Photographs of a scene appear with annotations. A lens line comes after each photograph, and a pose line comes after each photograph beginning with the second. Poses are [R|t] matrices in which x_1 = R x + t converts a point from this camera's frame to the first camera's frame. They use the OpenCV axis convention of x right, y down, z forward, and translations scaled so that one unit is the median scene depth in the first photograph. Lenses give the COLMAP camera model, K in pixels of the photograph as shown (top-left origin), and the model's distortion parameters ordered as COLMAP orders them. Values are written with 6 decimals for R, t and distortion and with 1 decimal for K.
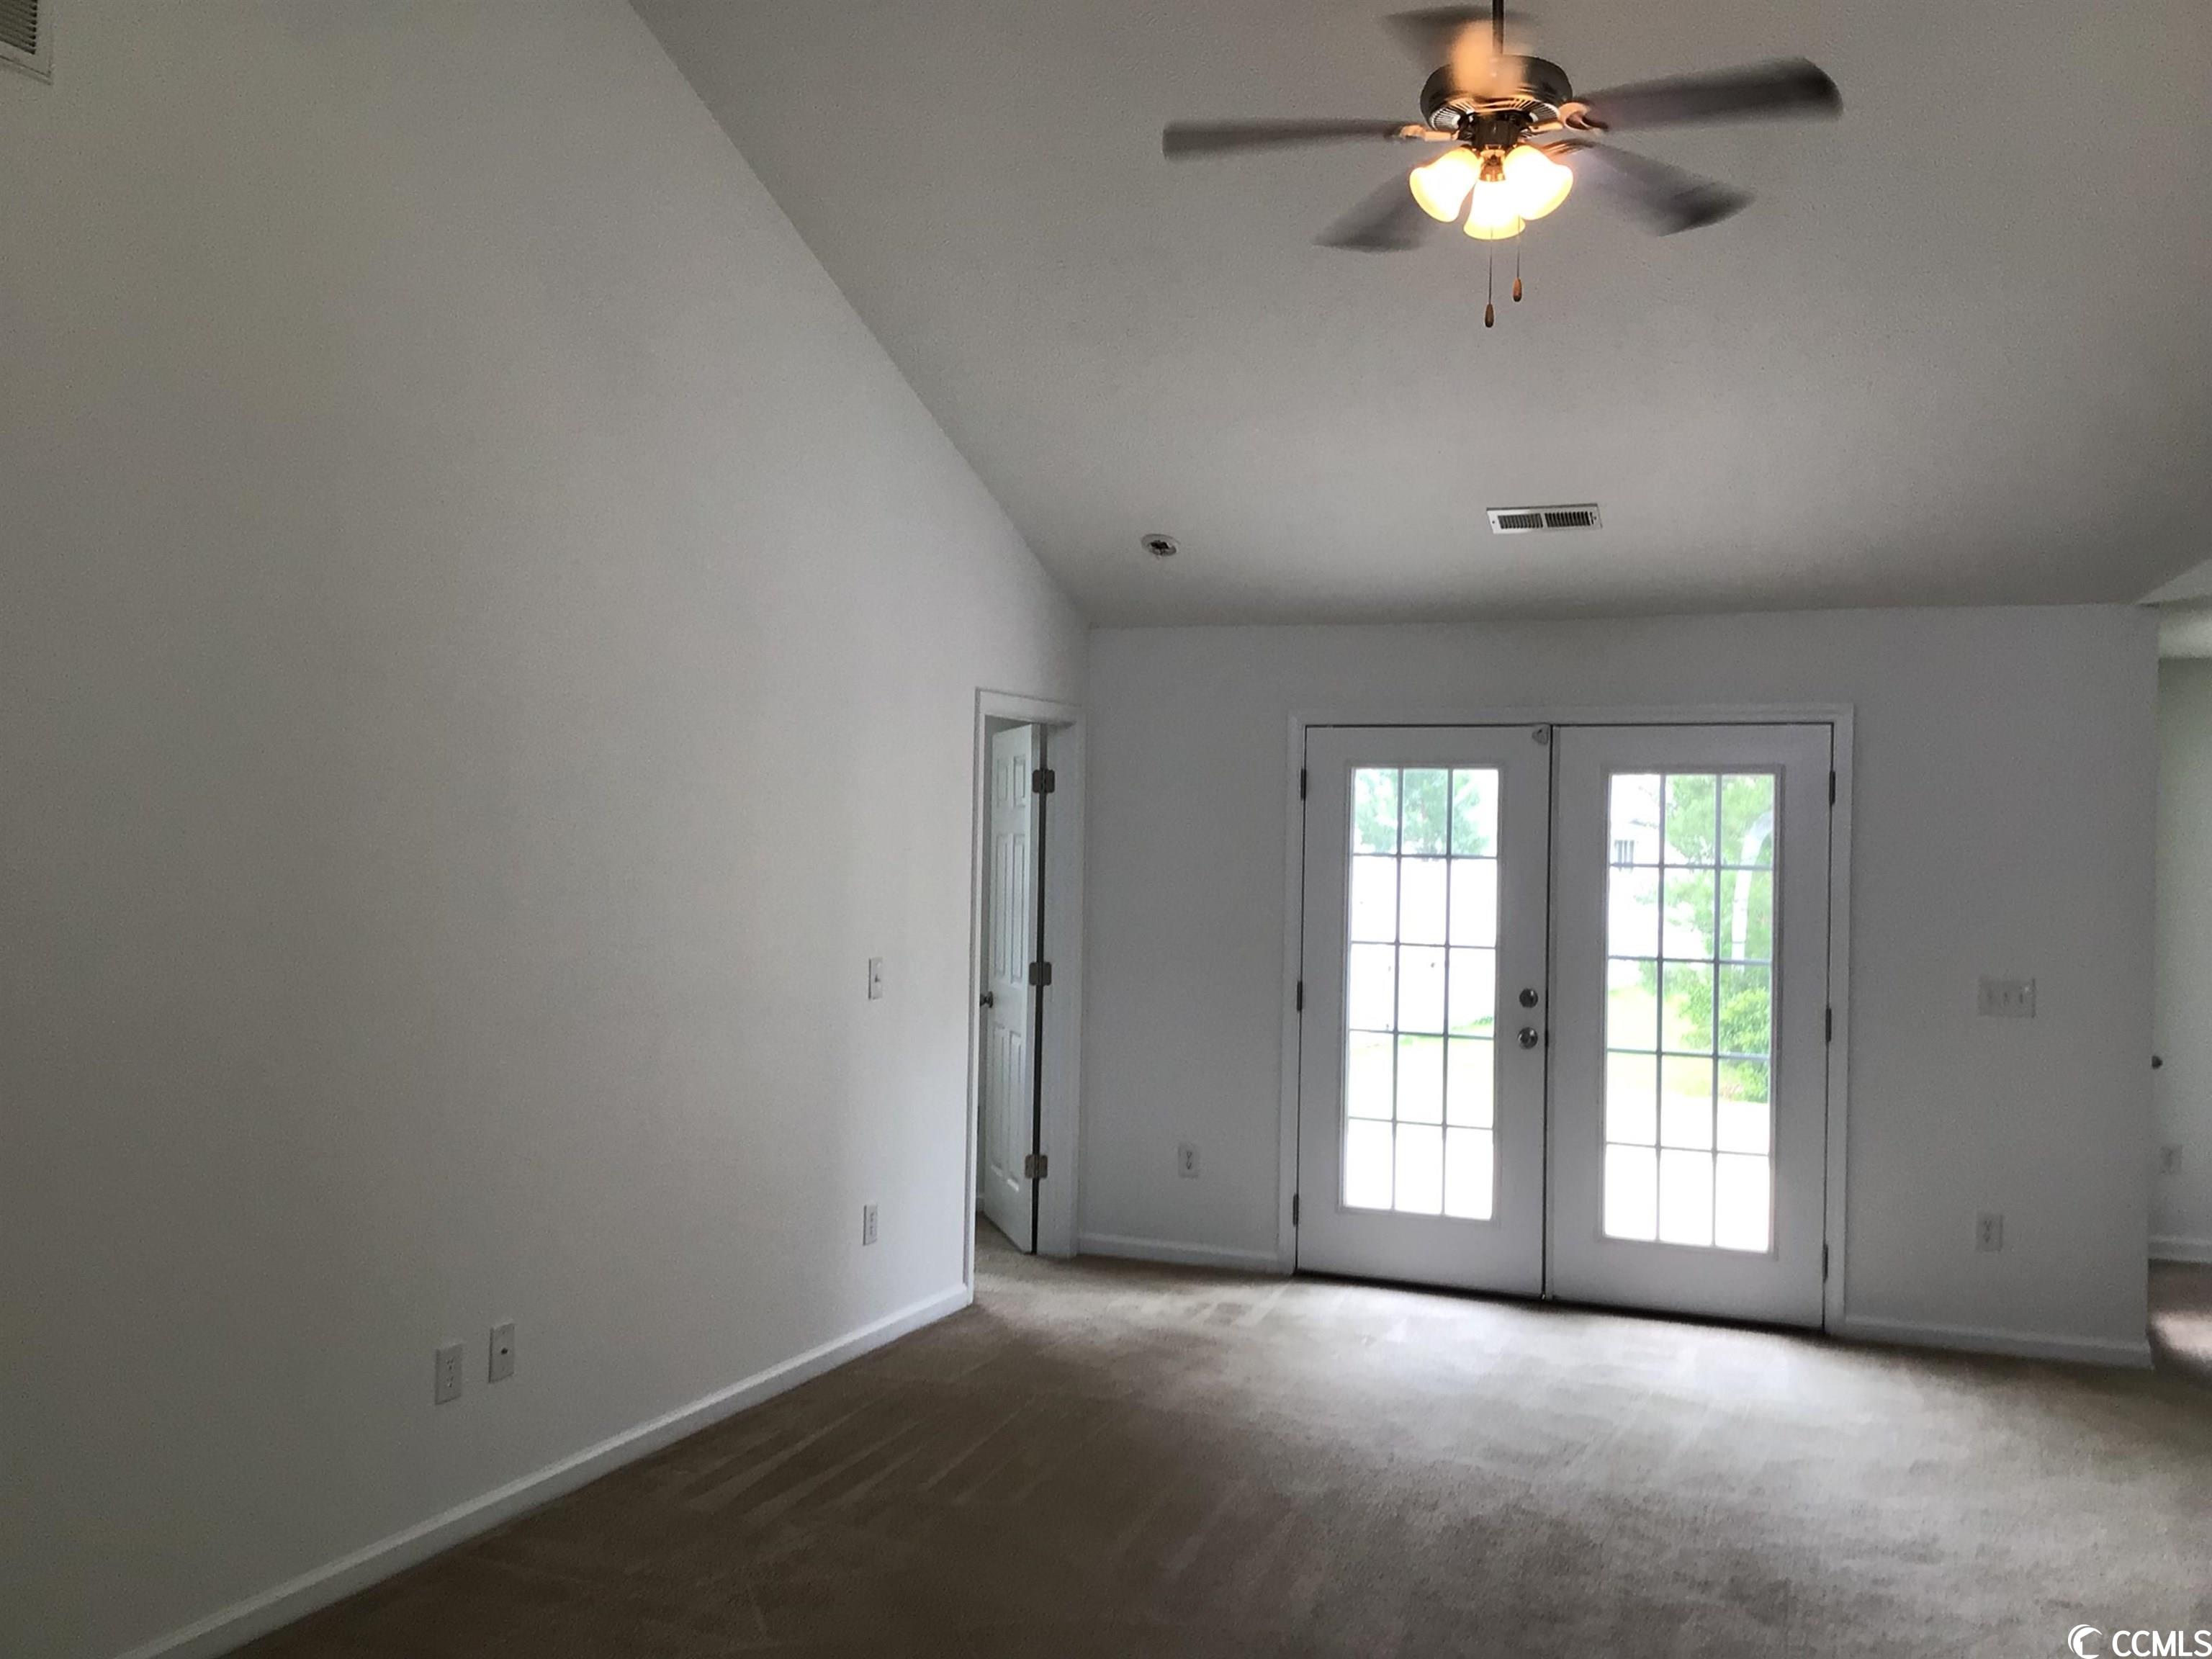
lens RADIAL K [[2010.8, 0, 1108.2], [0, 2010.8, 799.4], [0, 0, 1]] dist [0.178544, -0.291484]
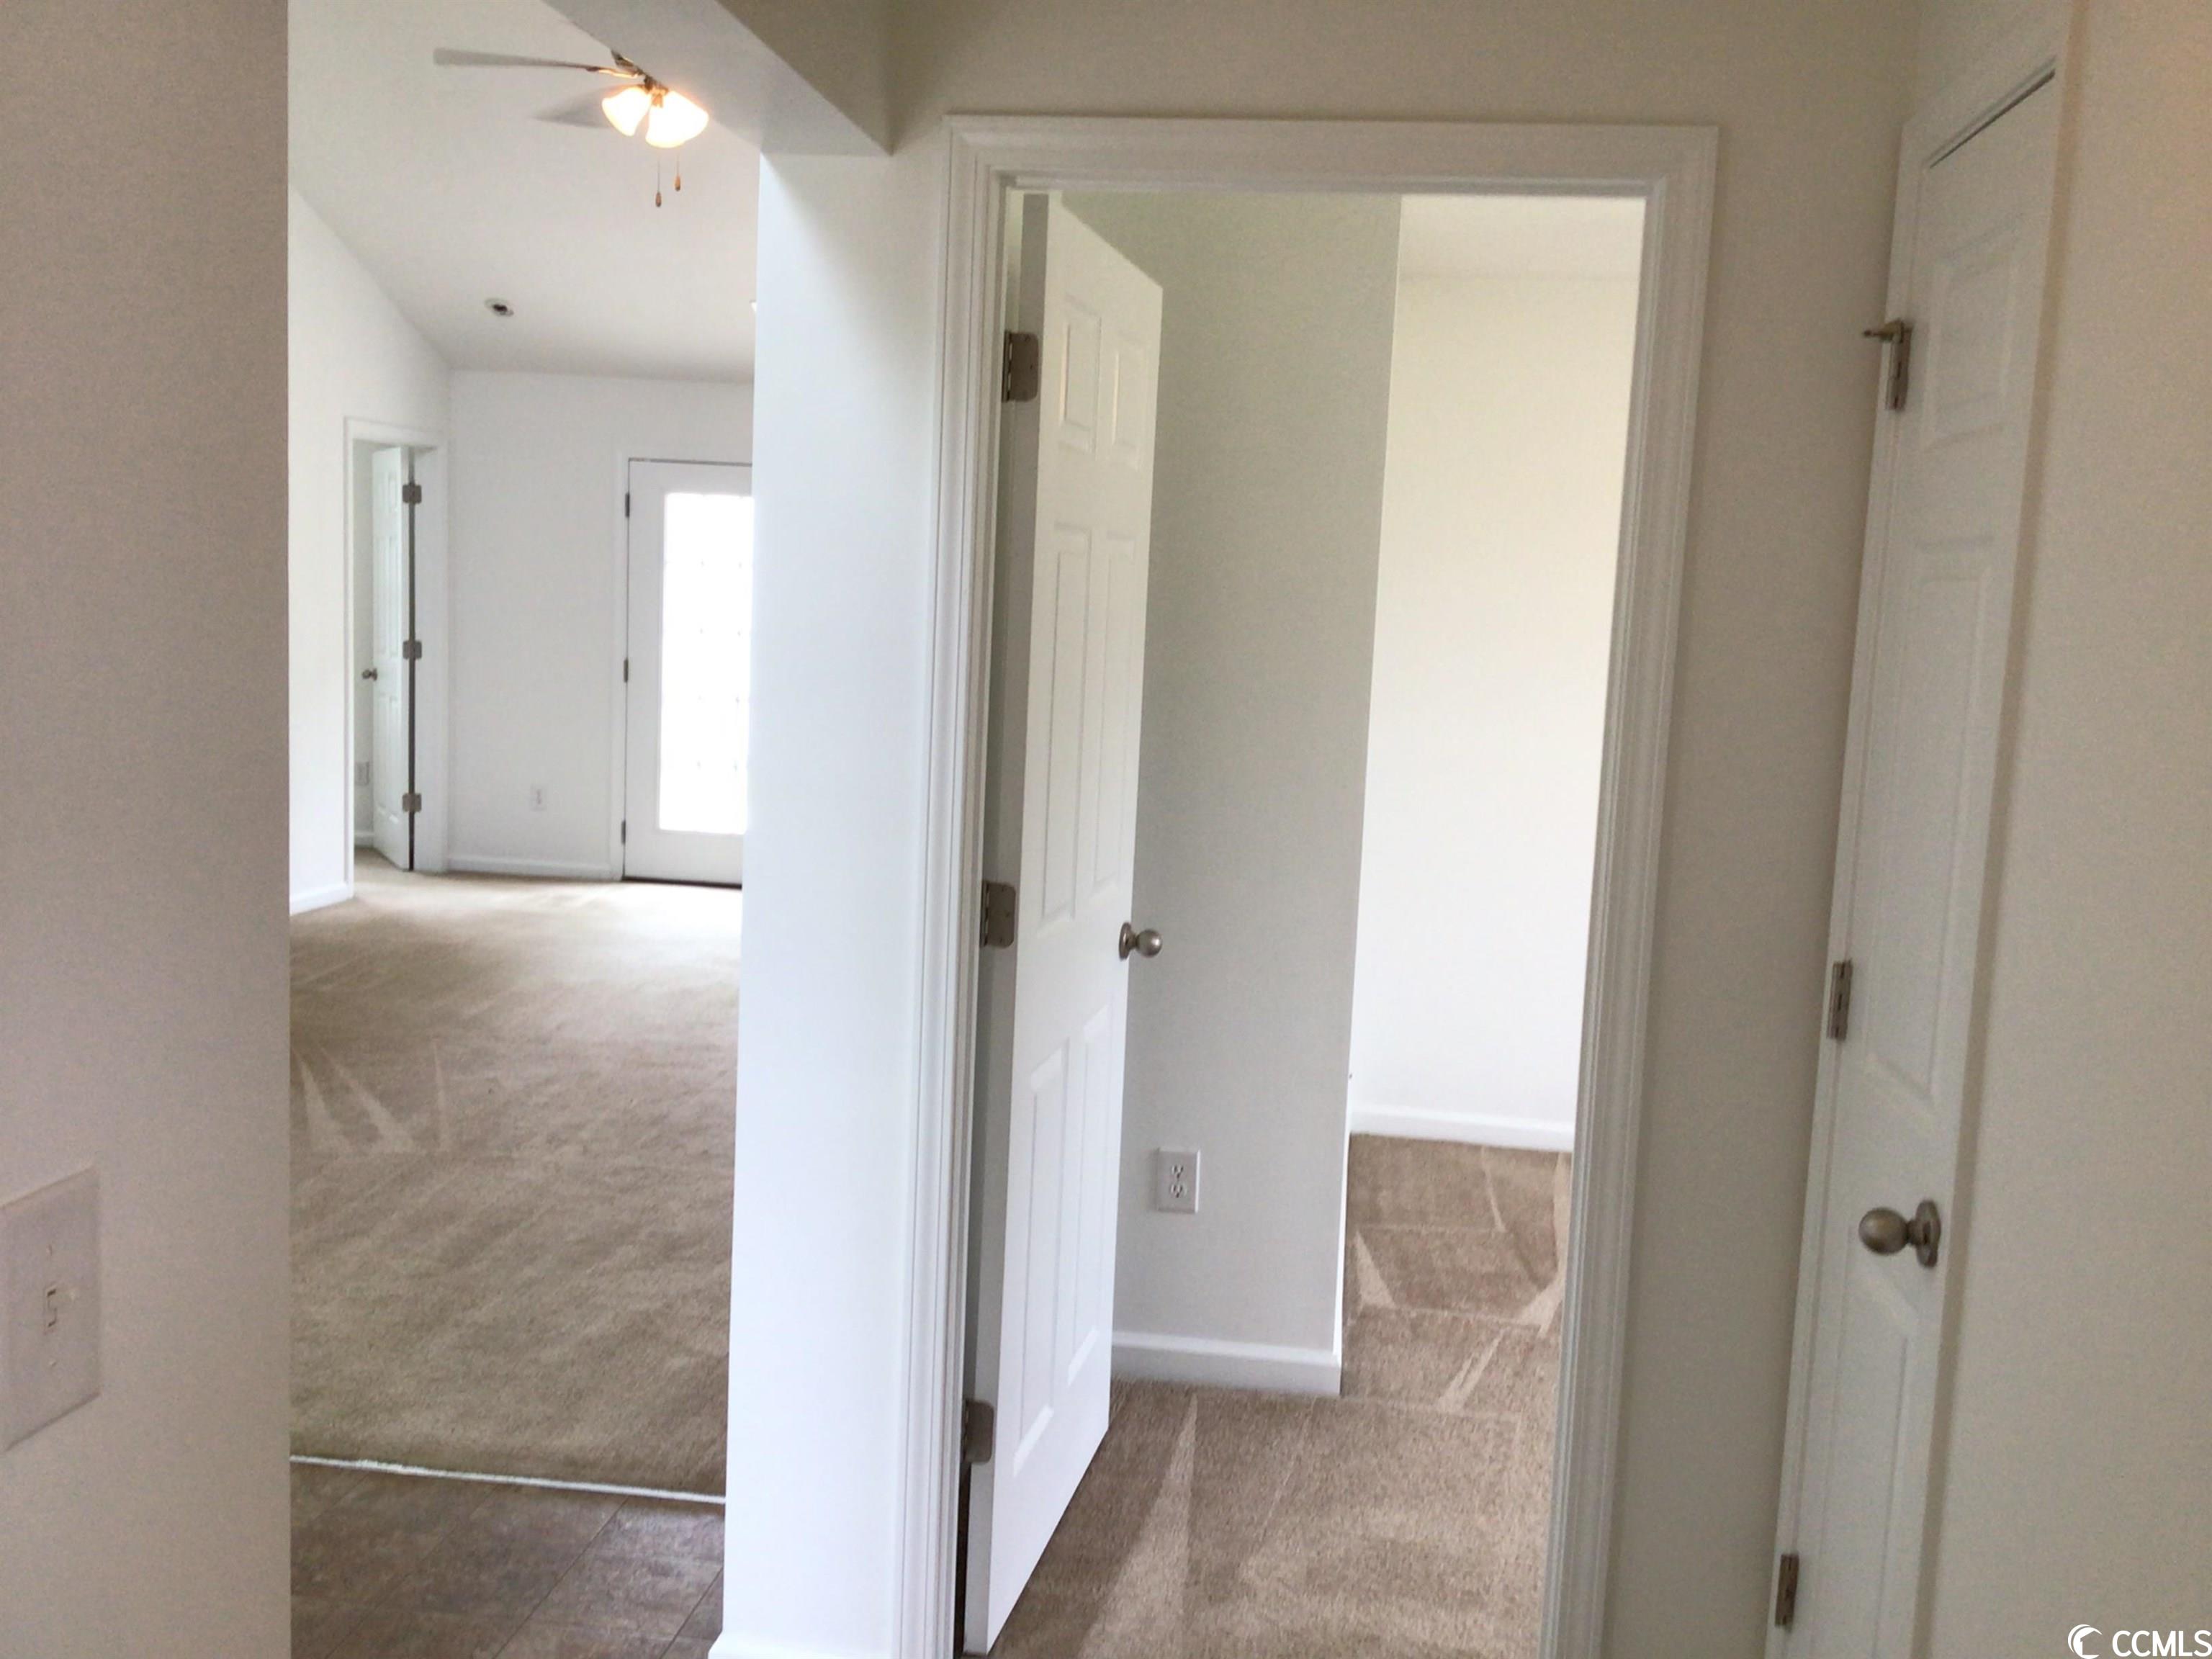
lens RADIAL K [[2010.8, 0, 1108.2], [0, 2010.8, 799.4], [0, 0, 1]] dist [0.178544, -0.291484]
pose [[0.967929, -0.002790, 0.251207, 0.065743], [-0.029949, 0.991526, 0.126409, 0.005013], [-0.249431, -0.129878, 0.959644, -0.340061]]
